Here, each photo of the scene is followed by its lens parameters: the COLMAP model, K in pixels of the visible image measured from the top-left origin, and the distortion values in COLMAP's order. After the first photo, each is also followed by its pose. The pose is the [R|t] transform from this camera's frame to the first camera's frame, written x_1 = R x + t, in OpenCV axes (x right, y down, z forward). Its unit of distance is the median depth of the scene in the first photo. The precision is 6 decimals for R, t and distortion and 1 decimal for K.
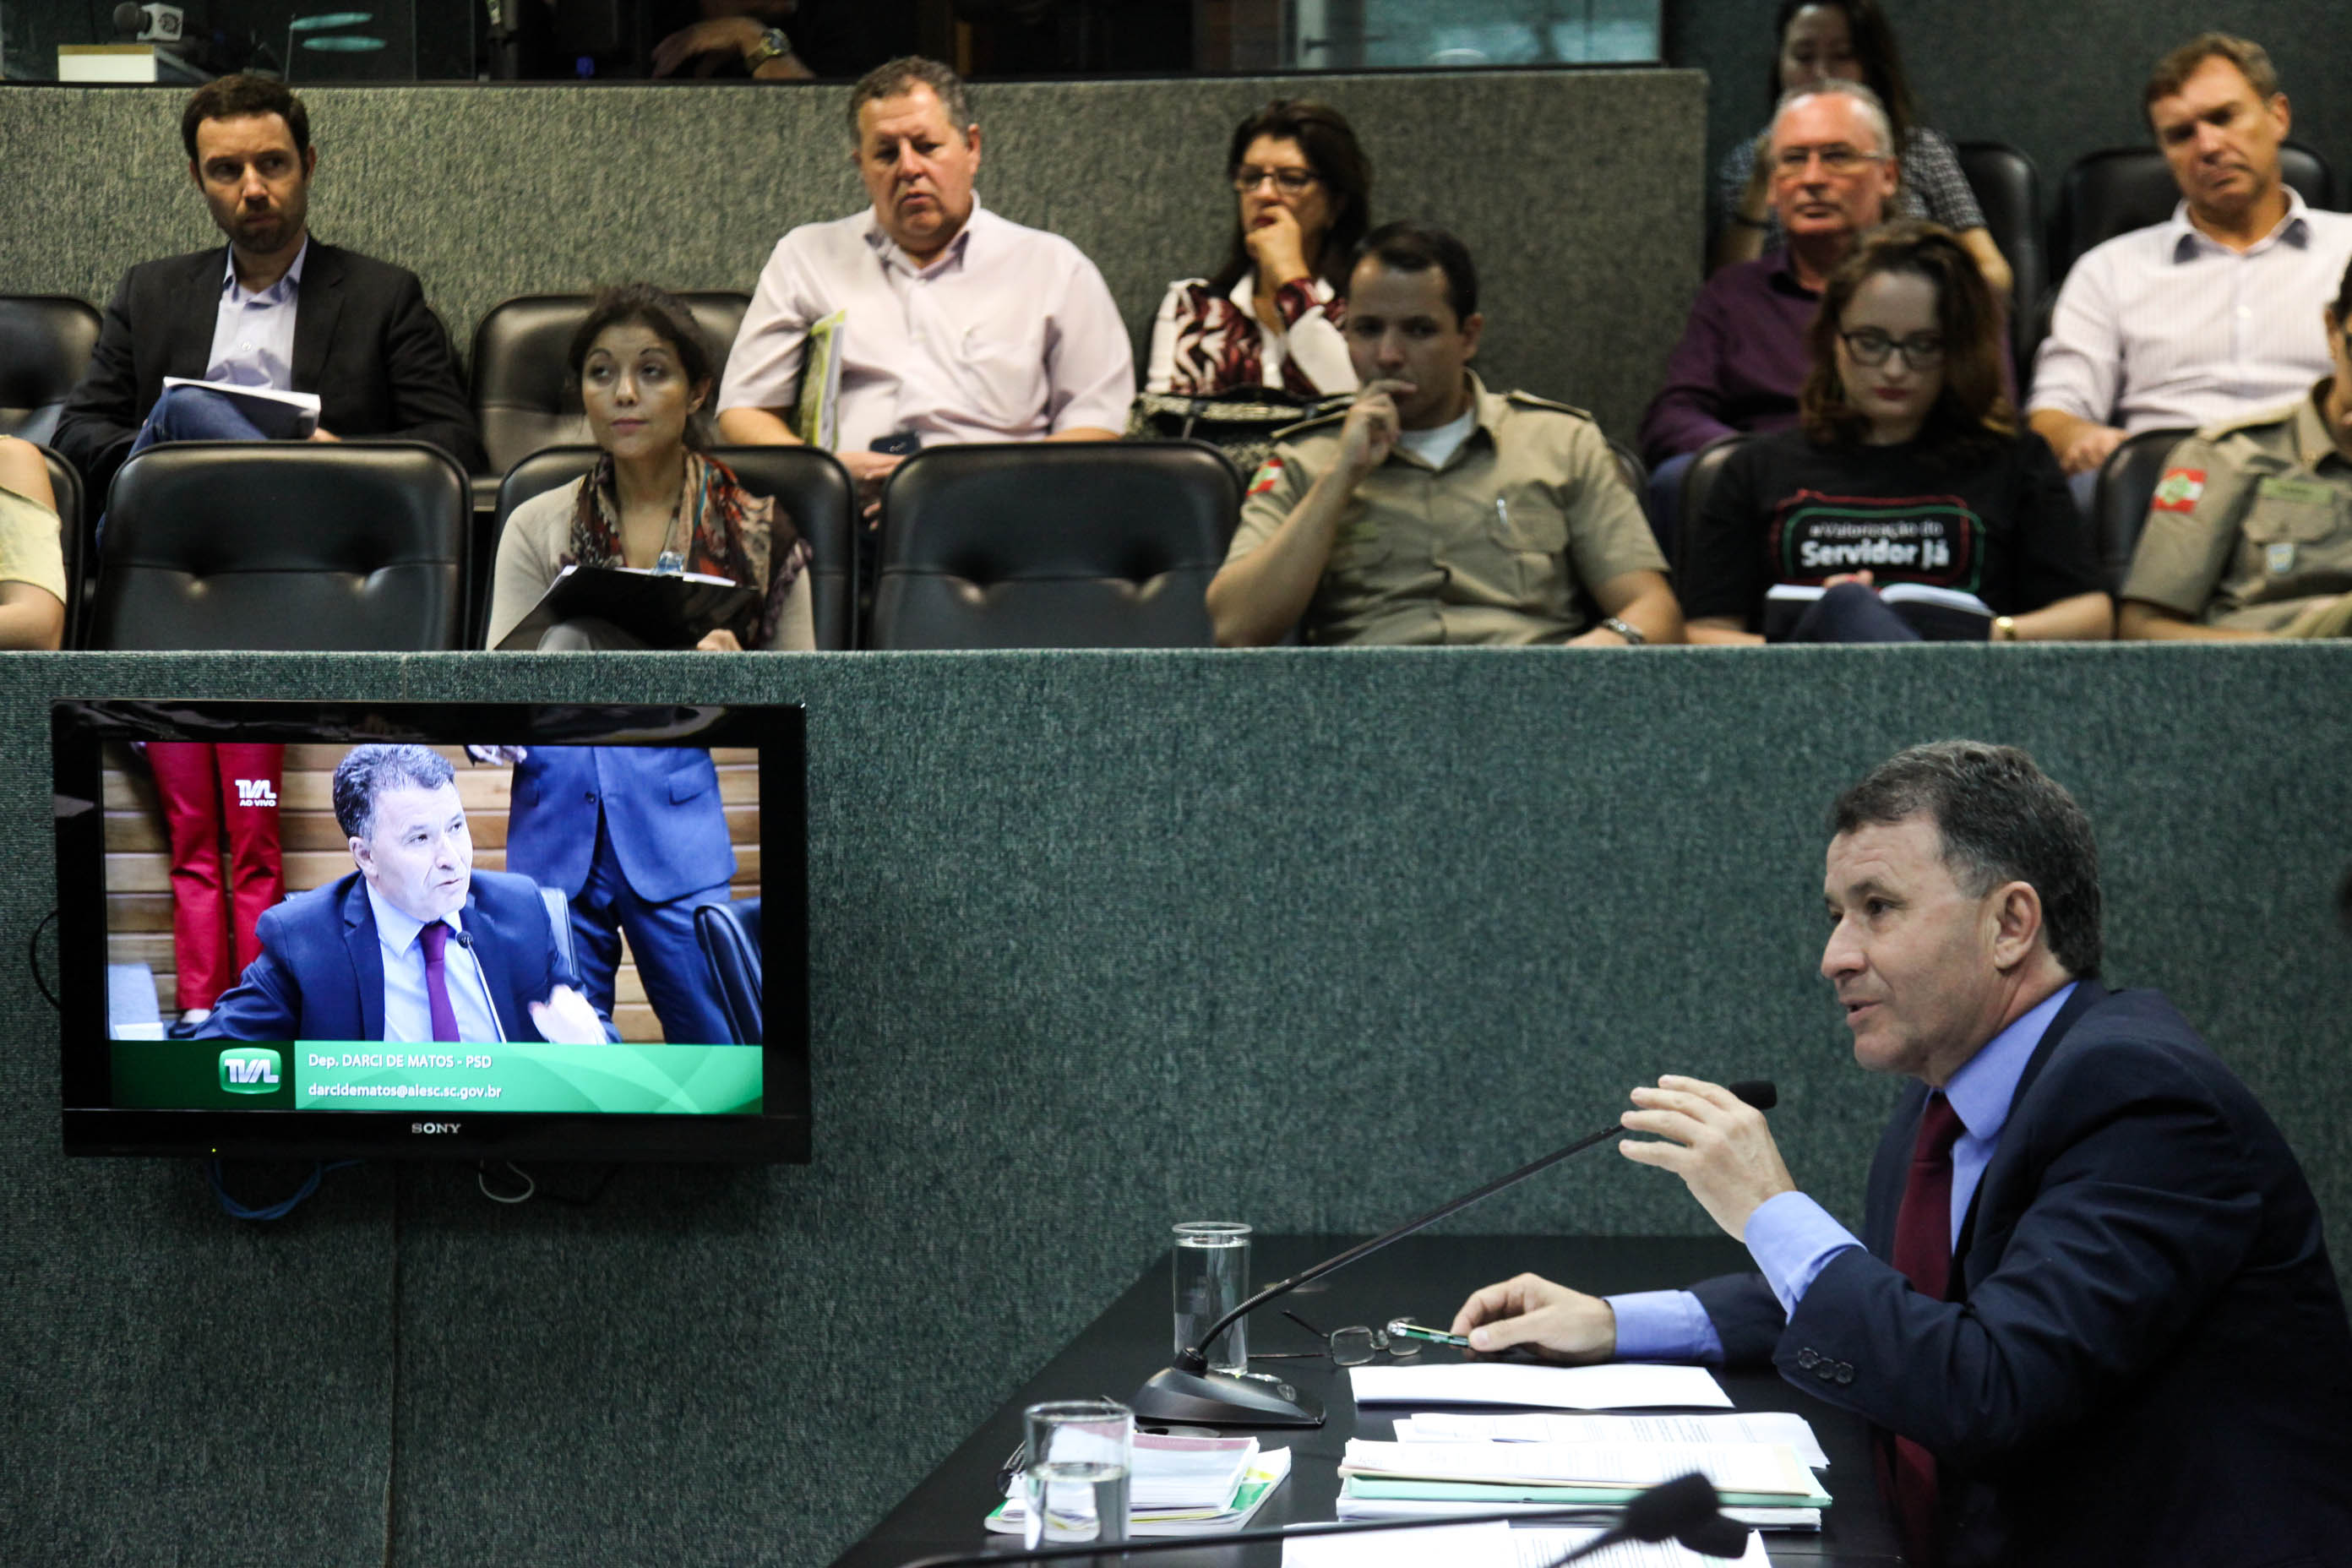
lens RADIAL K [[4475.2, 0, 1178.2], [0, 4475.2, 782.9], [0, 0, 1]] dist [0.235056, 0.000000]
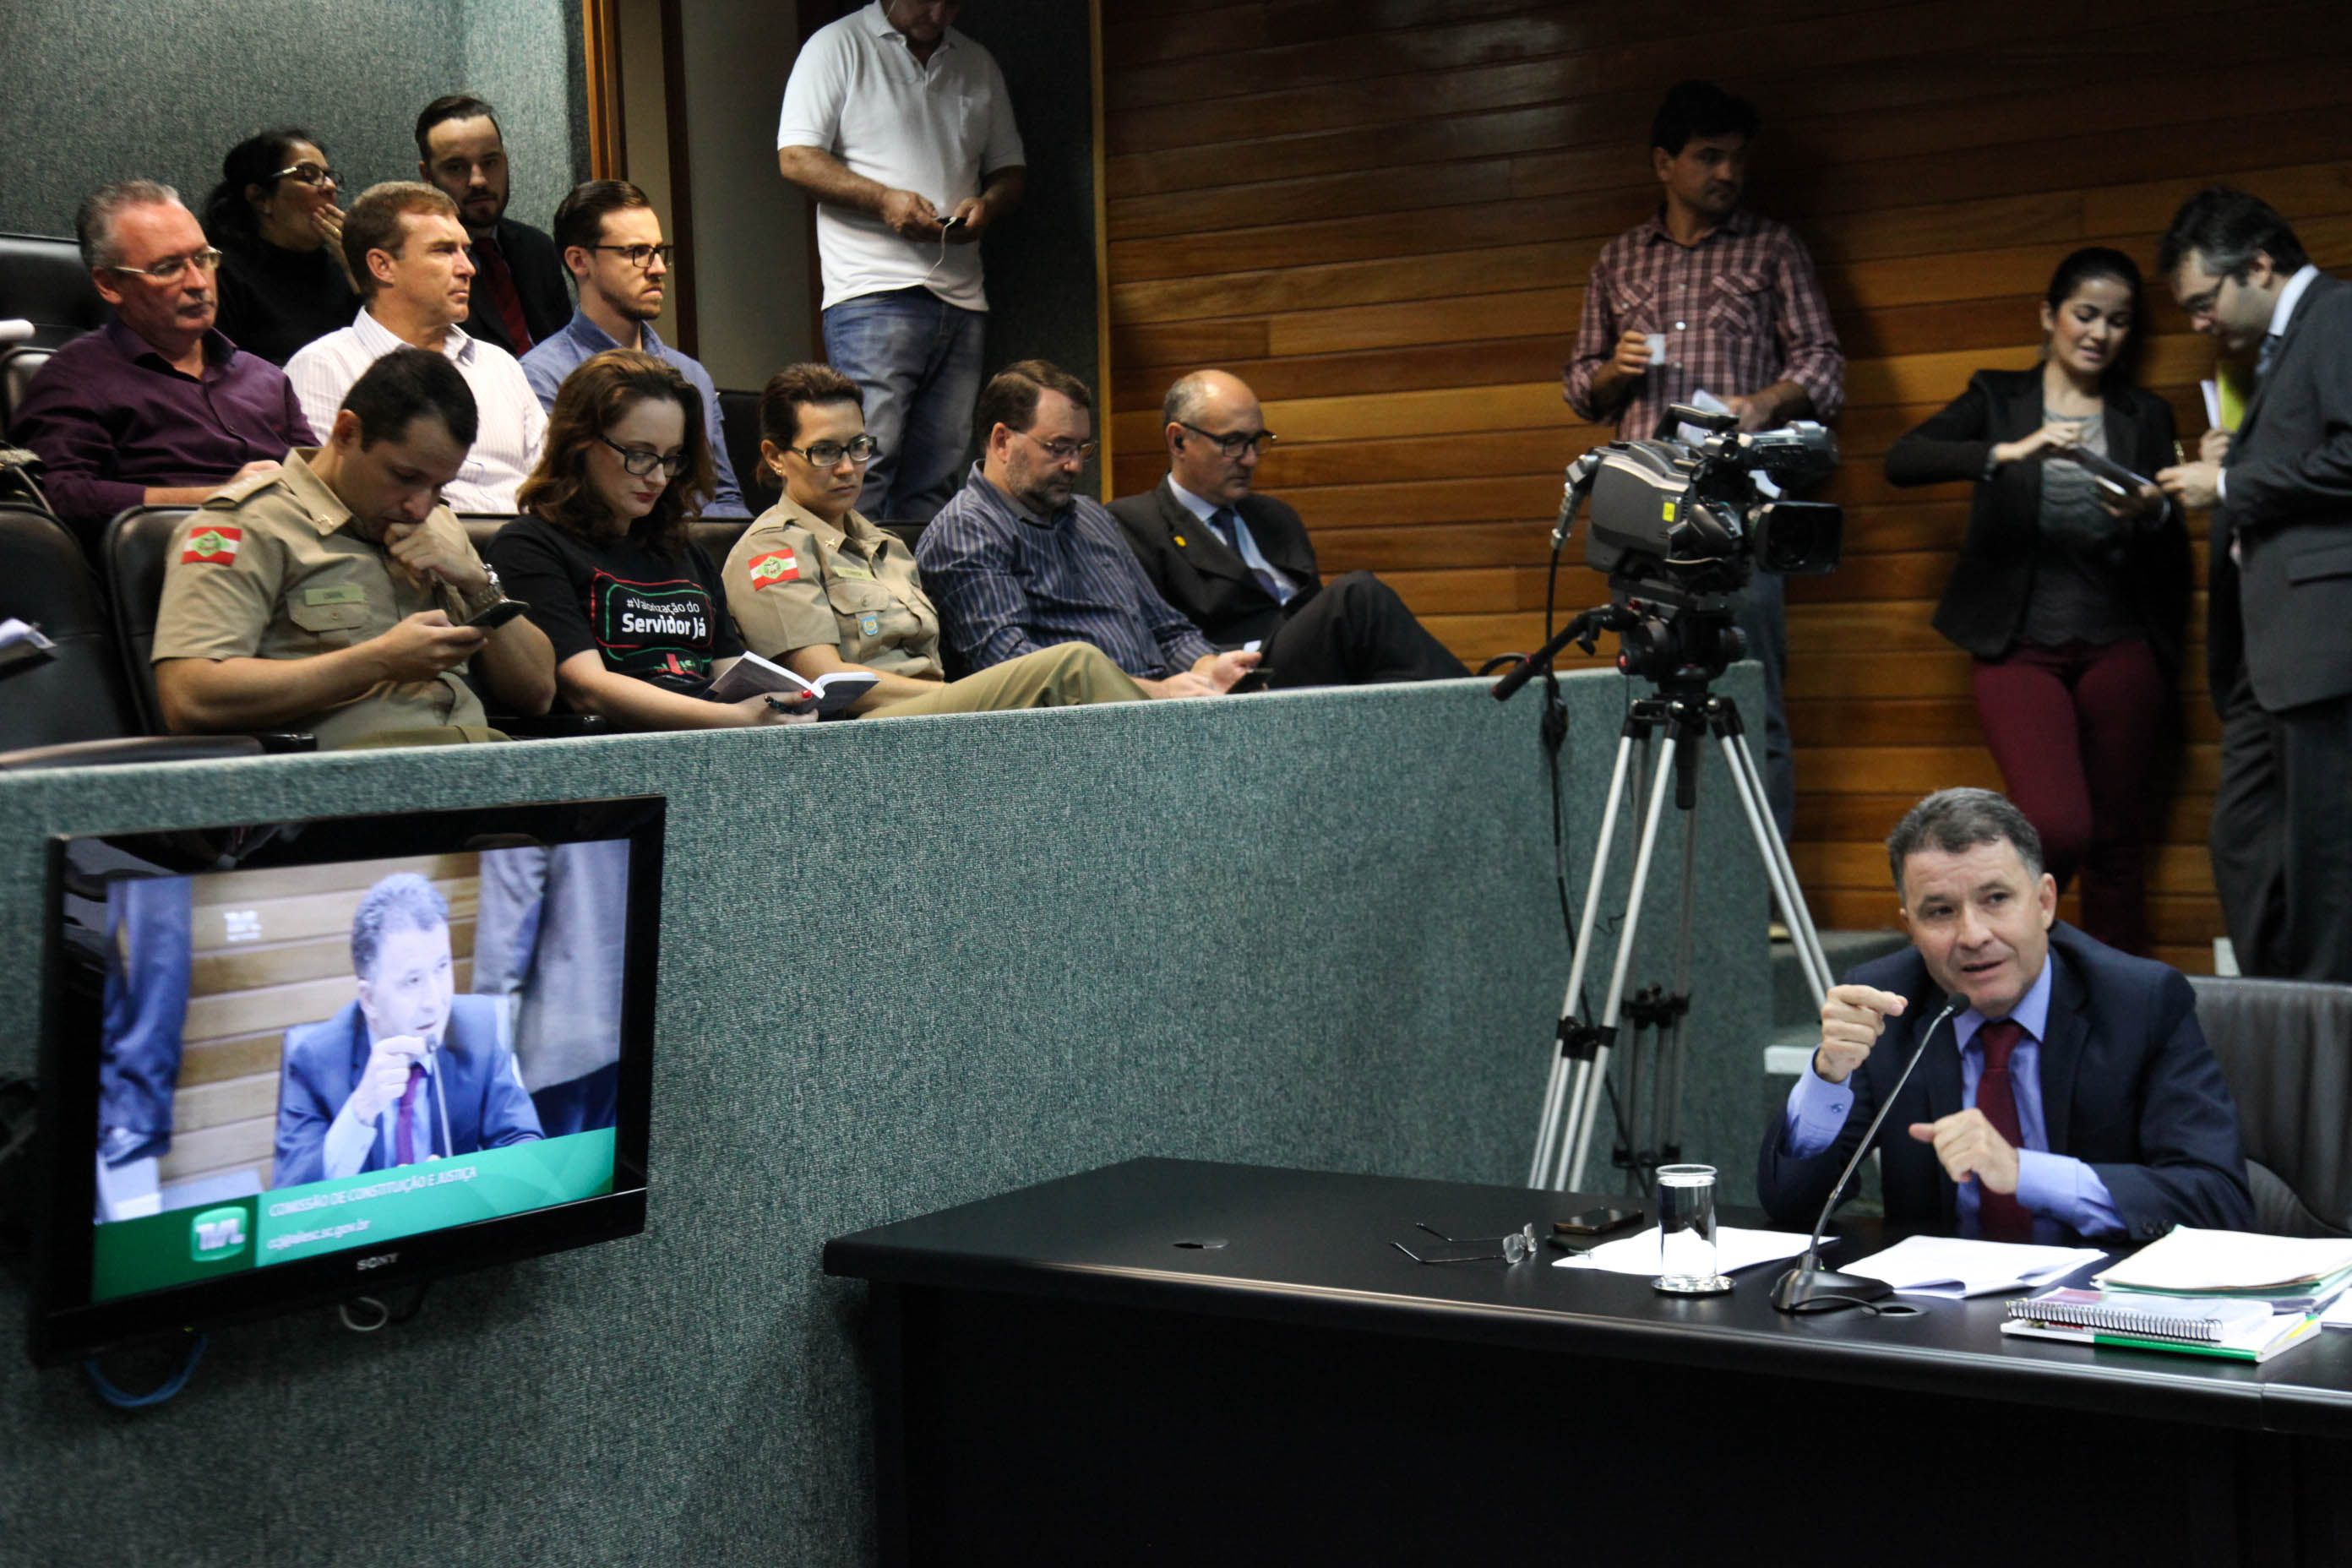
lens RADIAL K [[3637.8, 0, 1171.2], [0, 3637.8, 785.6], [0, 0, 1]] dist [0.115889, 0.000000]
pose [[0.442000, -0.052441, 0.895481, -0.779081], [0.044384, 0.998345, 0.036557, -0.044210], [-0.895916, 0.023587, 0.443596, 0.508867]]
